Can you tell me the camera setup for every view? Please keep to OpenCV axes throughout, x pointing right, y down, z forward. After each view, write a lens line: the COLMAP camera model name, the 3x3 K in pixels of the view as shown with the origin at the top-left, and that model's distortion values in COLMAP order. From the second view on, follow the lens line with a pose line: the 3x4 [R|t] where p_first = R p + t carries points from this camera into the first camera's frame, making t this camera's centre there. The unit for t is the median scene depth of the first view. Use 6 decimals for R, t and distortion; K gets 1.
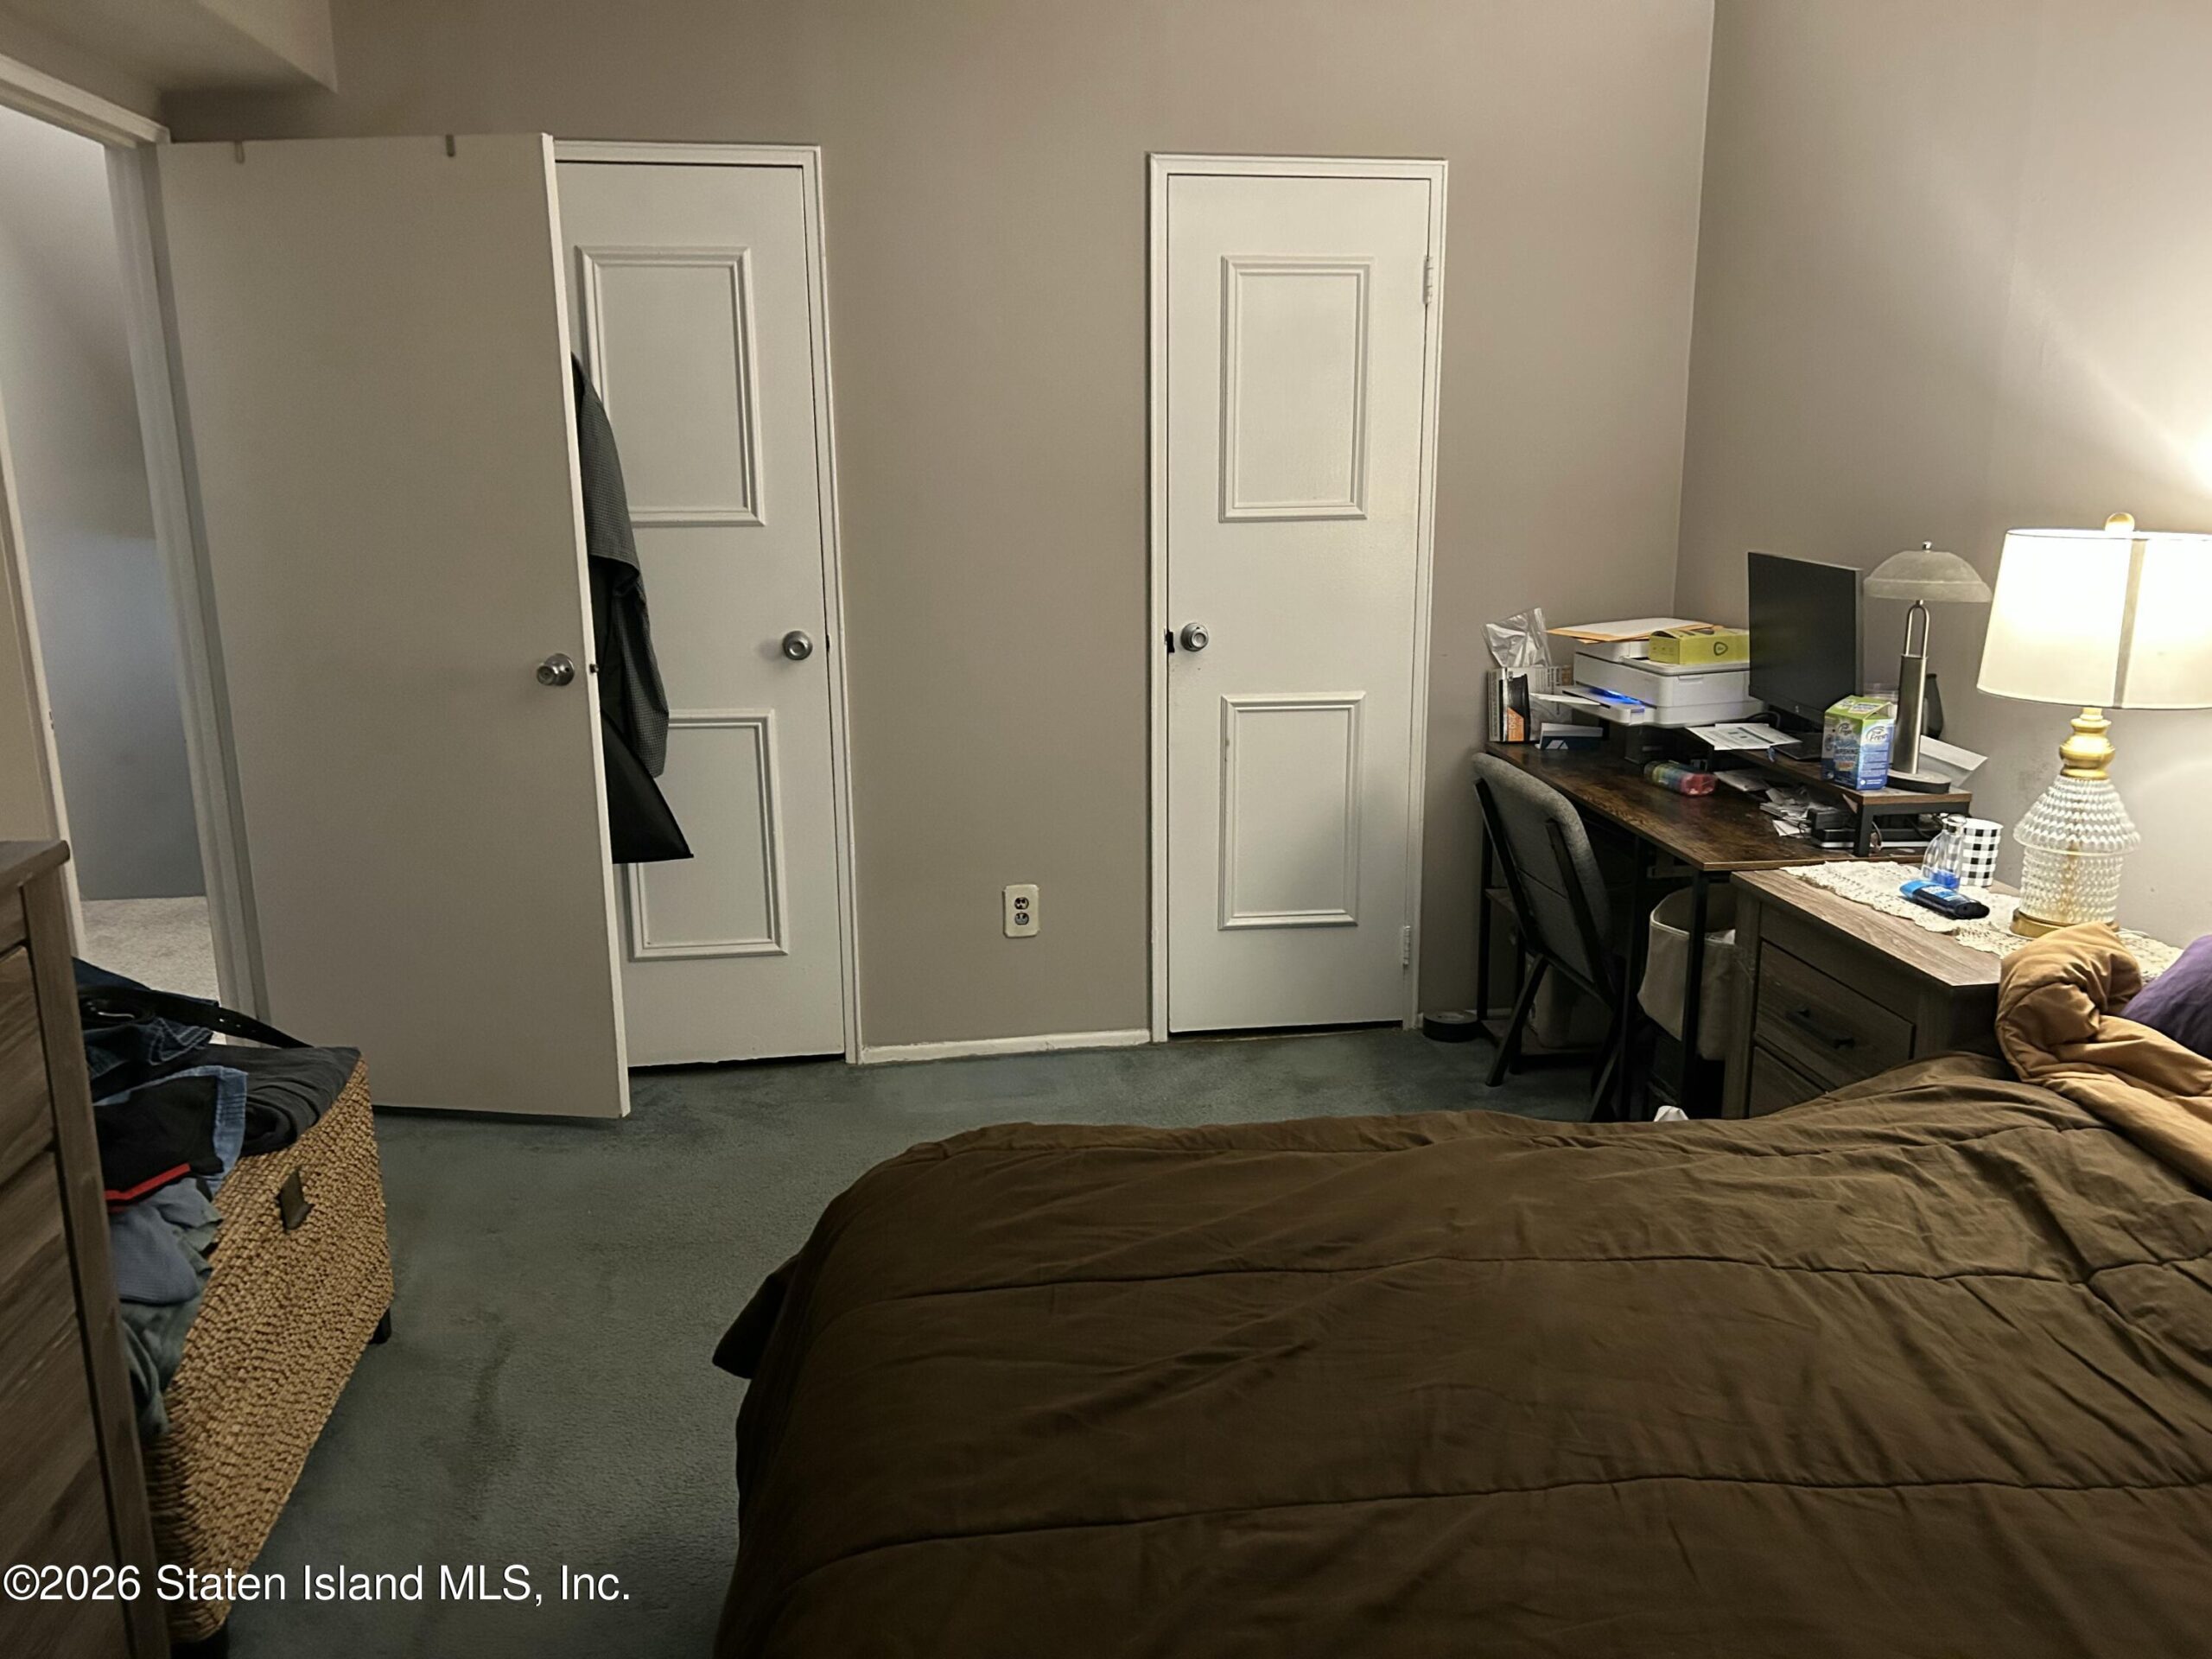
lens RADIAL K [[1666.2, 0, 1106.1], [0, 1666.2, 829.0], [0, 0, 1]] dist [-0.003169, -0.000338]
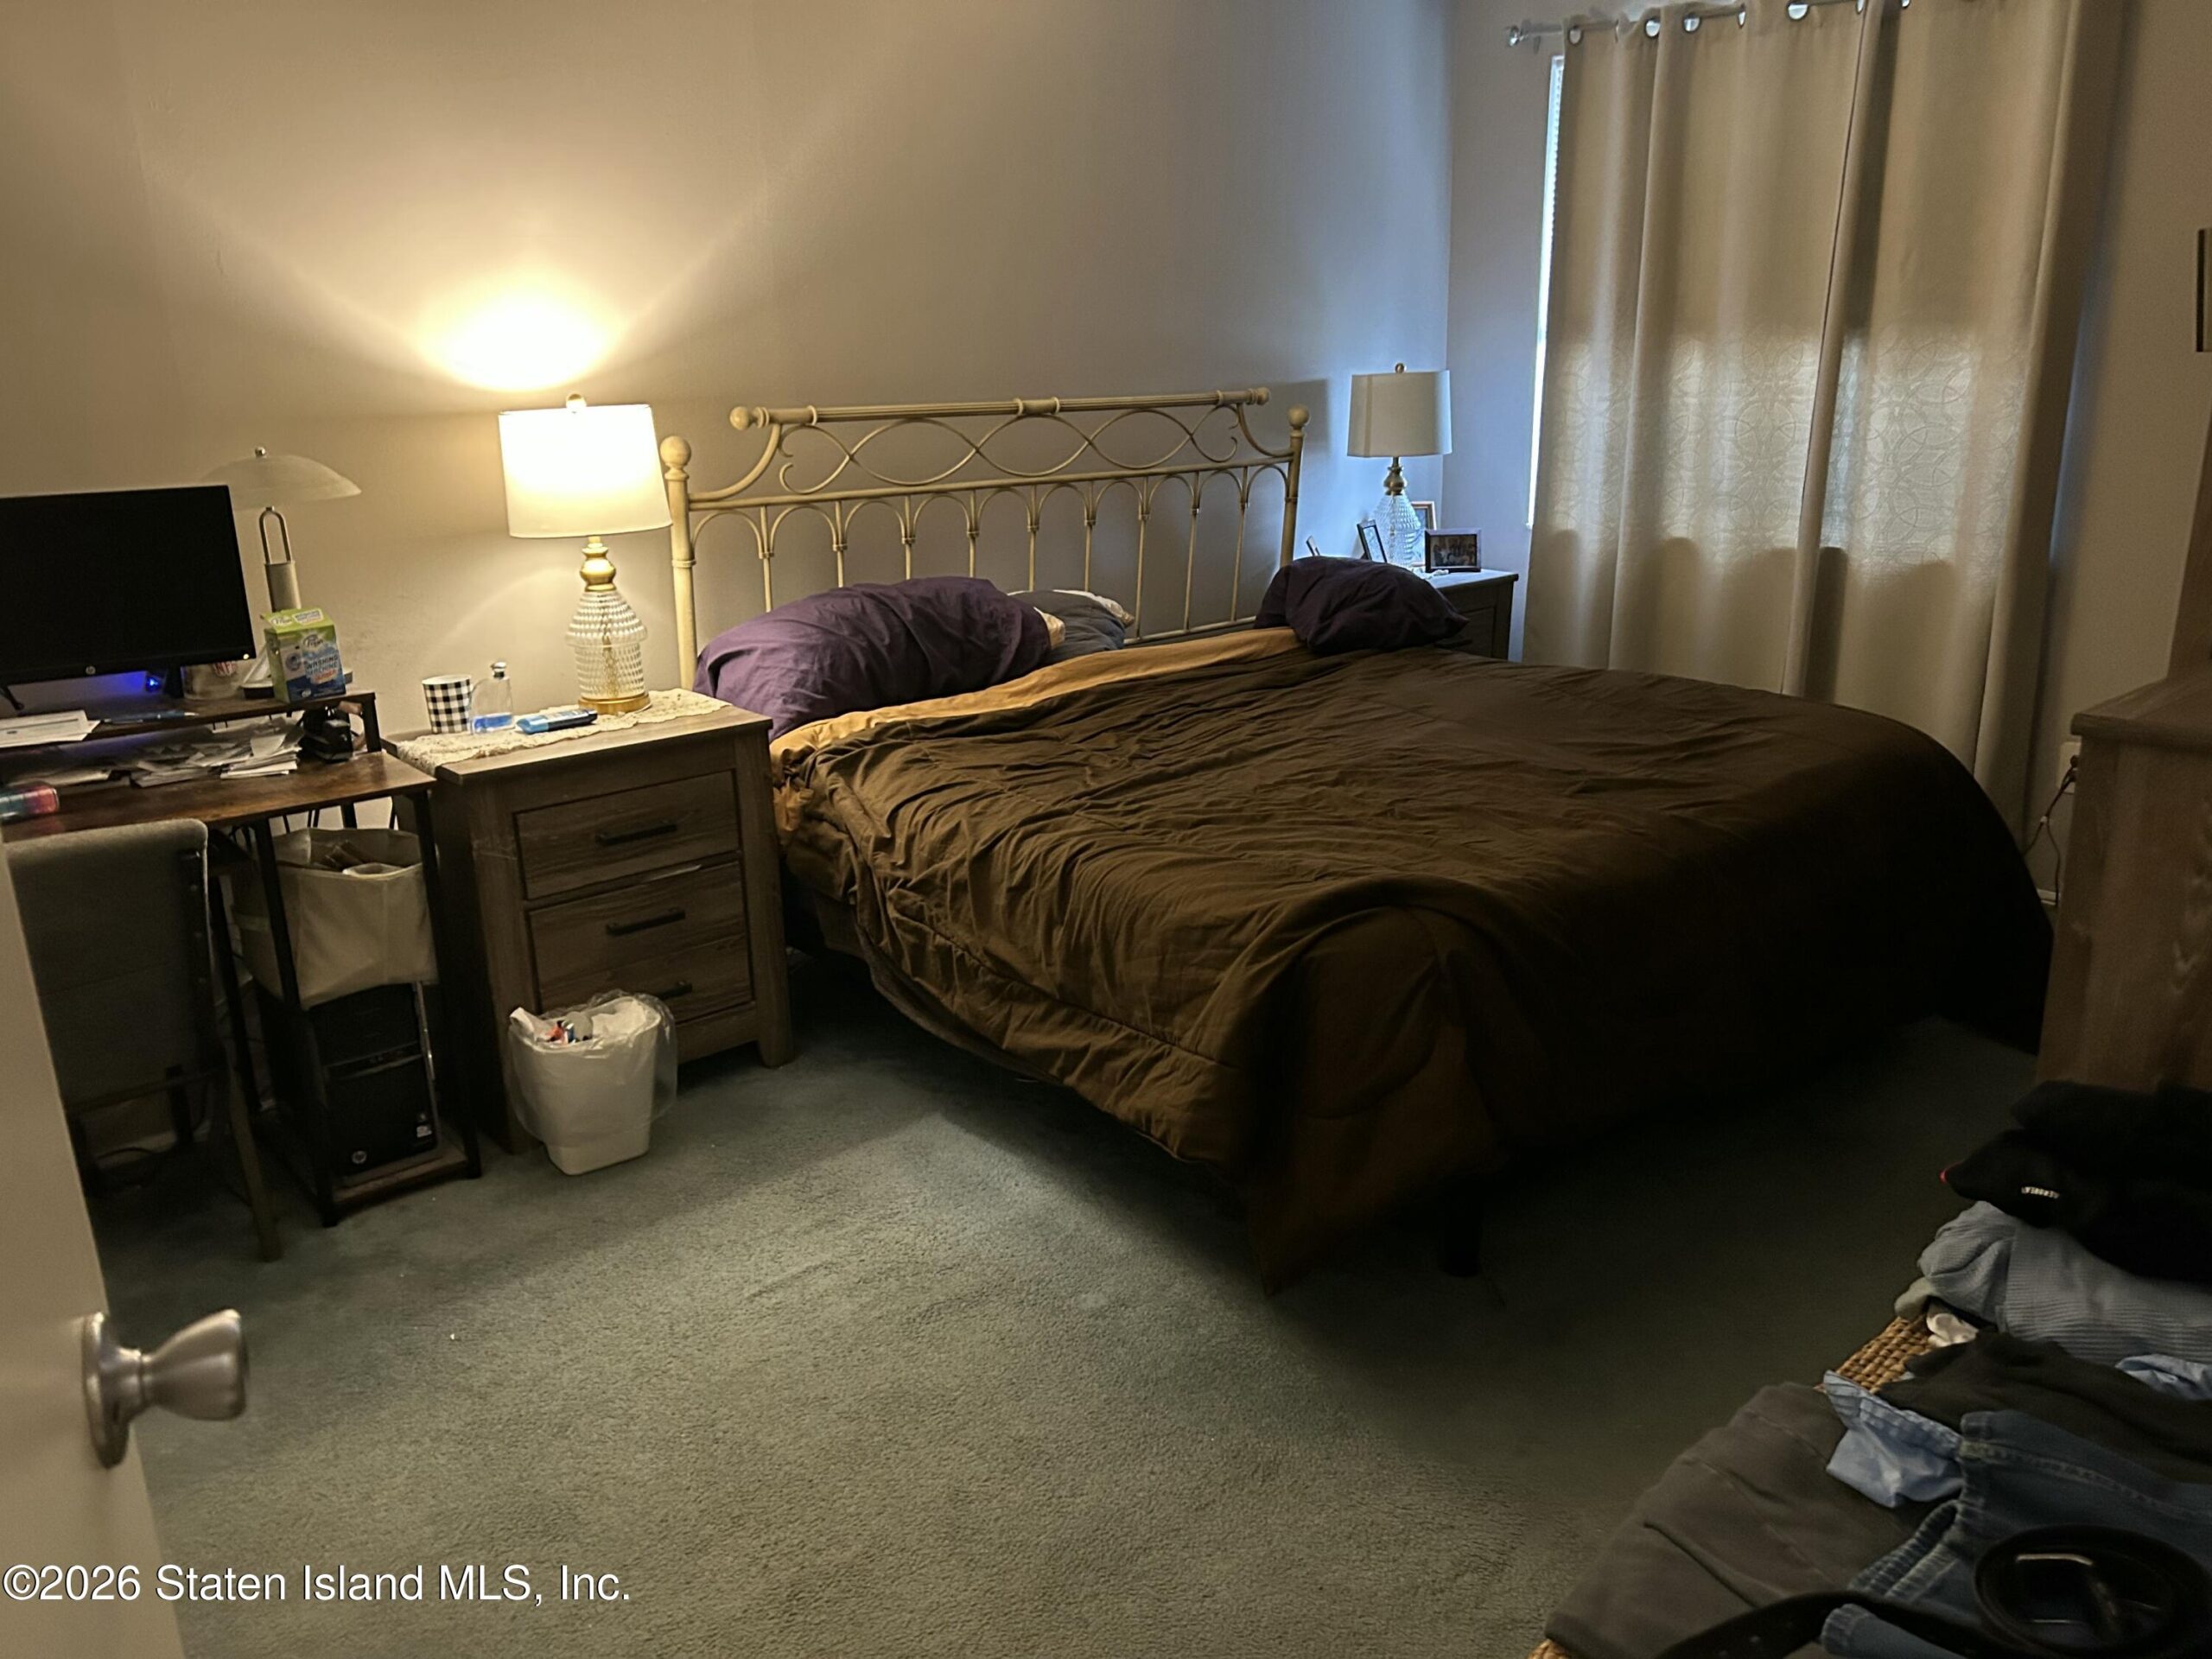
lens RADIAL K [[1666.2, 0, 1107.1], [0, 1666.2, 822.9], [0, 0, 1]] dist [-0.003169, -0.000338]
pose [[-0.568458, -0.225628, 0.791169, -0.648179], [0.207438, 0.891280, 0.403223, -0.272442], [-0.796131, 0.393334, -0.459851, 1.156321]]
